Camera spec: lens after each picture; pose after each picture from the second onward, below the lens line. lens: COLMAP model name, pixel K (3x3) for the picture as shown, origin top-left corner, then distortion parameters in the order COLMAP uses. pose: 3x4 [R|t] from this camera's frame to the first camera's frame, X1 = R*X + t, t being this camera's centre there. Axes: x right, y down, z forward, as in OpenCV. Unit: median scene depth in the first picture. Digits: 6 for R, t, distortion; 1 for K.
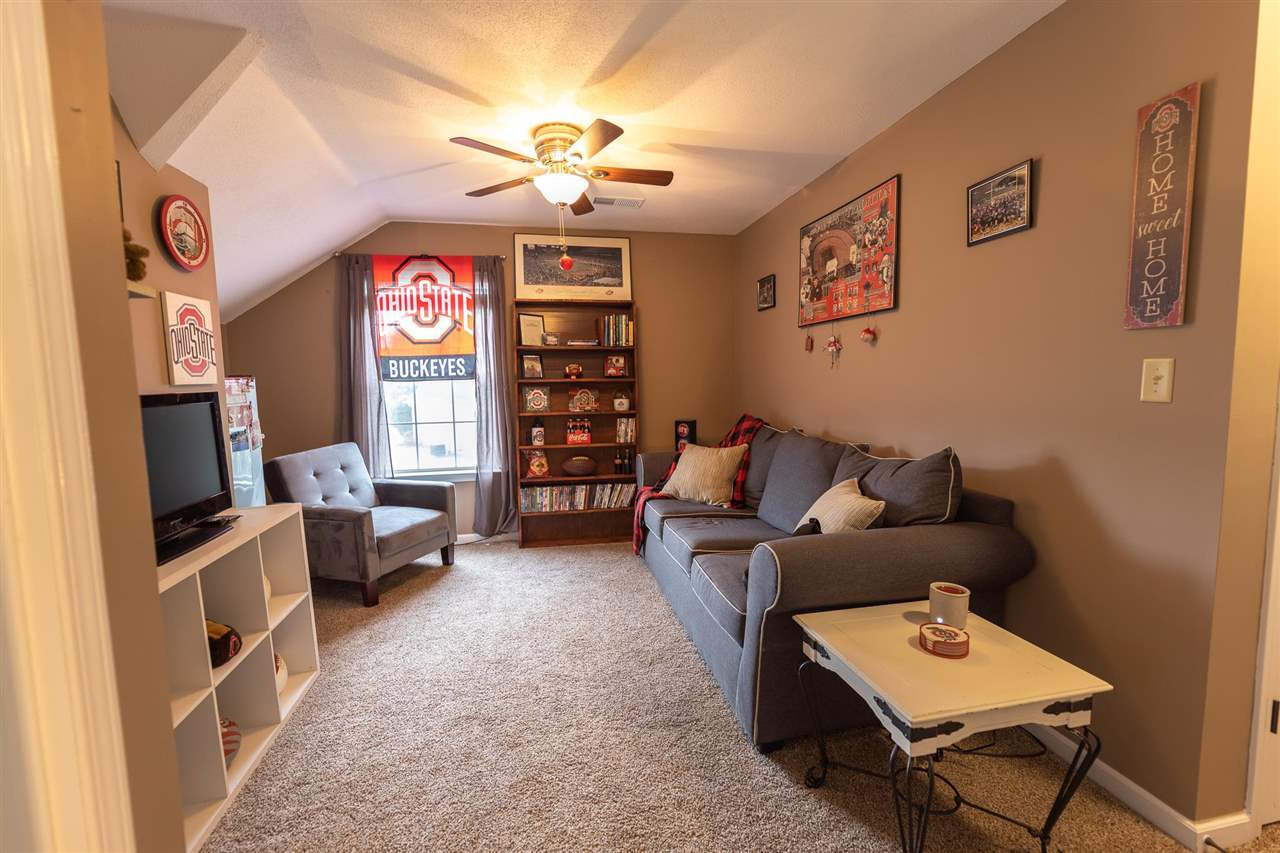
lens RADIAL K [[535.5, 0, 637.3], [0, 535.5, 422.6], [0, 0, 1]] dist [-0.001162, -0.000541]
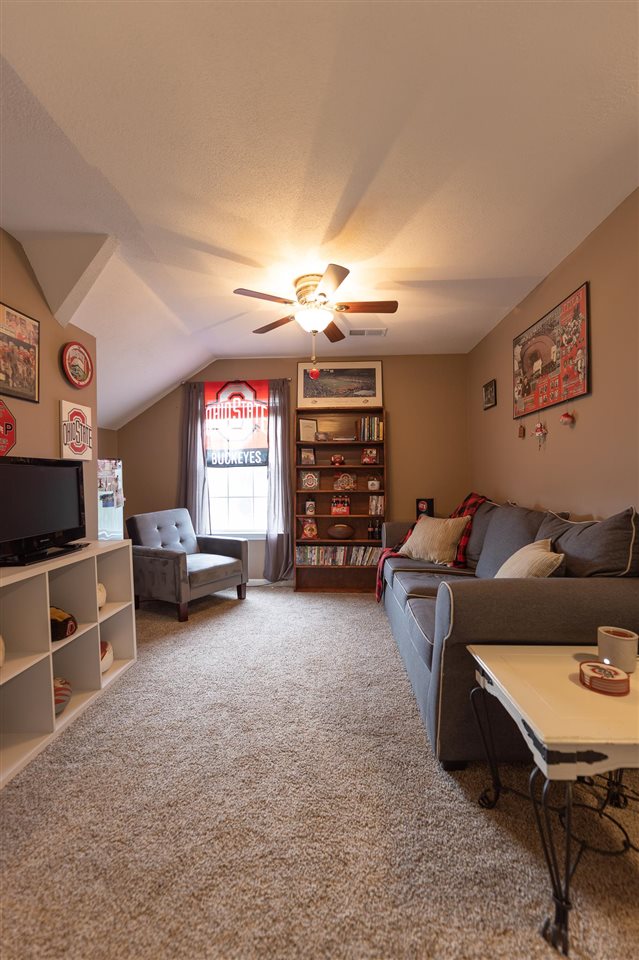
lens RADIAL K [[401.6, 0, 320.6], [0, 401.6, 479.1], [0, 0, 1]] dist [-0.001162, -0.000541]
pose [[0.969872, 0.005266, -0.243558, 0.123555], [-0.026551, 0.996096, -0.084190, 0.054506], [0.242163, 0.088121, 0.966225, 0.037736]]
